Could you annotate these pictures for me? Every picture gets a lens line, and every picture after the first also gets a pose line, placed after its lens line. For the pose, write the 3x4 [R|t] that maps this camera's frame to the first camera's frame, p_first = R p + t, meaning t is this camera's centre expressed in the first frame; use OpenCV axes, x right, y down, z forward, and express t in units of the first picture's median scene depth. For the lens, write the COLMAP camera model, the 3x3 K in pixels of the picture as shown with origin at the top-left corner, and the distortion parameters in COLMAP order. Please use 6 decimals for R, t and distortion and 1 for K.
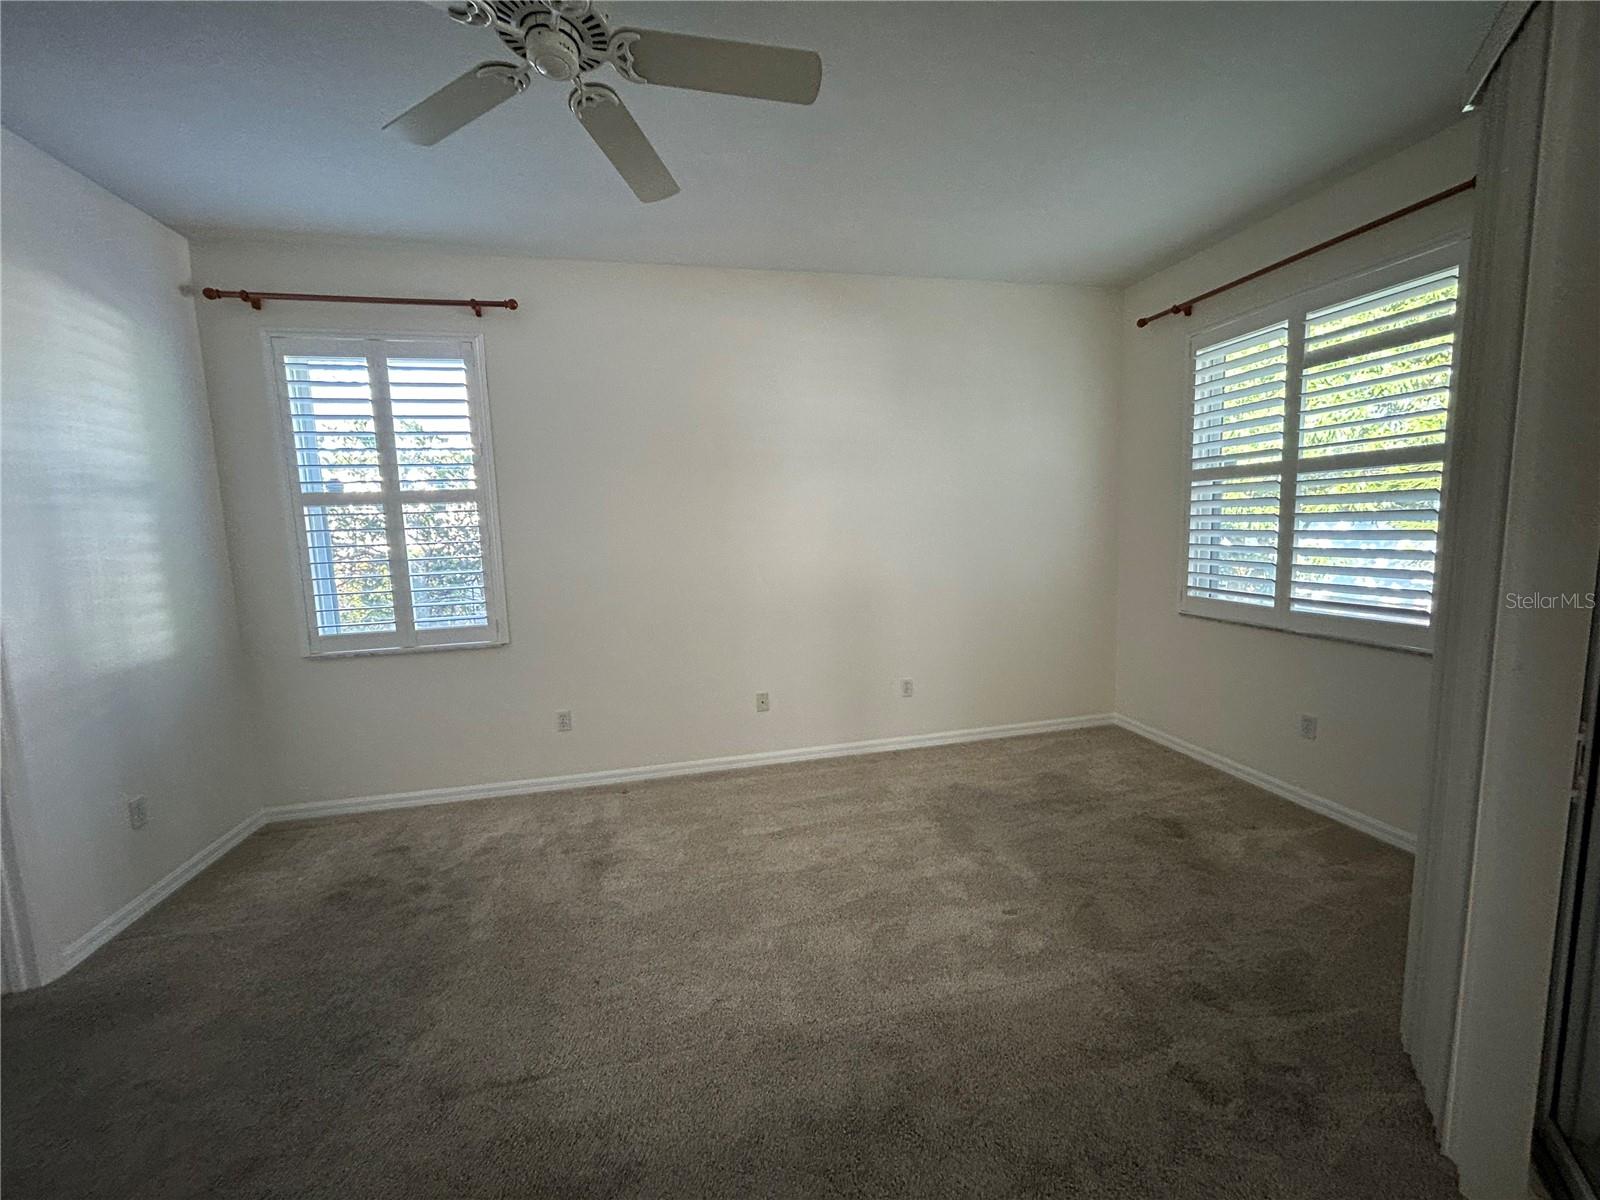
lens RADIAL K [[642.6, 0, 806.8], [0, 642.6, 599.0], [0, 0, 1]] dist [-0.001960, 0.000182]
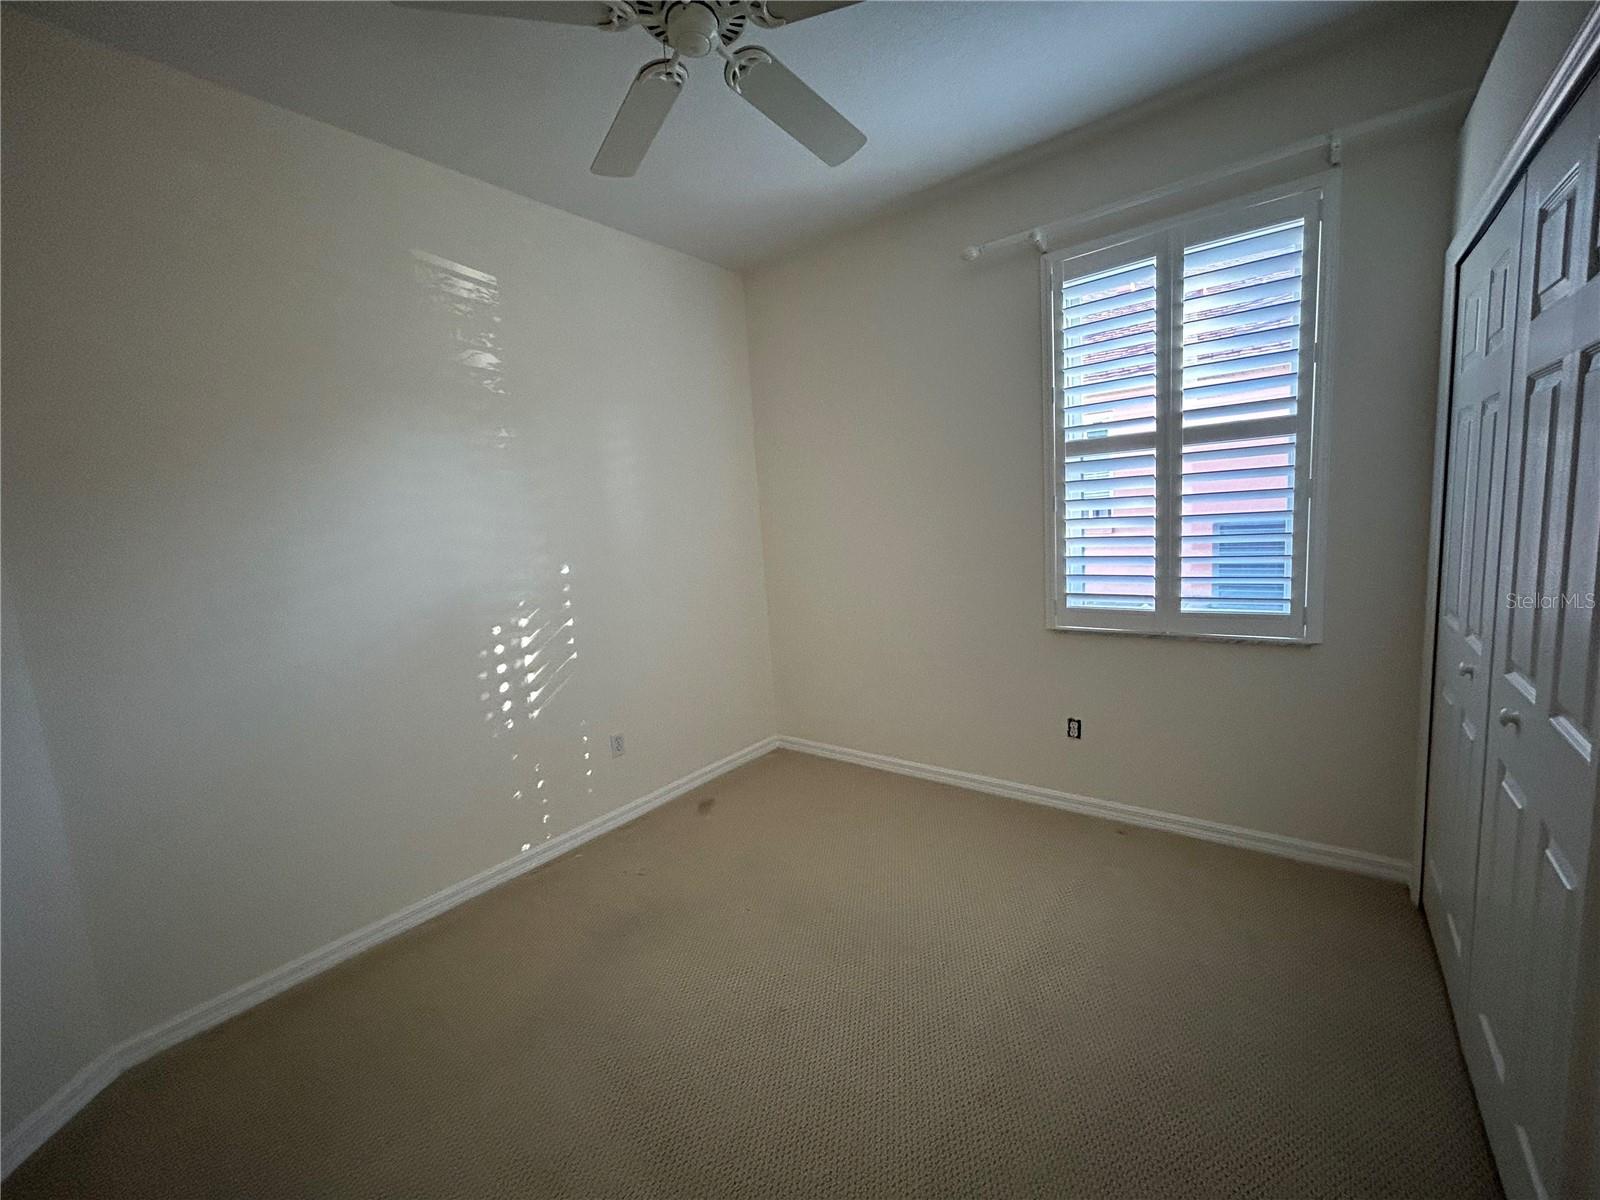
lens RADIAL K [[657.9, 0, 797.2], [0, 657.9, 592.4], [0, 0, 1]] dist [-0.000251, 0.000077]
pose [[0.770429, -0.098671, 0.629844, -0.155983], [0.116963, 0.993058, 0.012503, -0.074928], [-0.626705, 0.064036, 0.776621, 0.648779]]
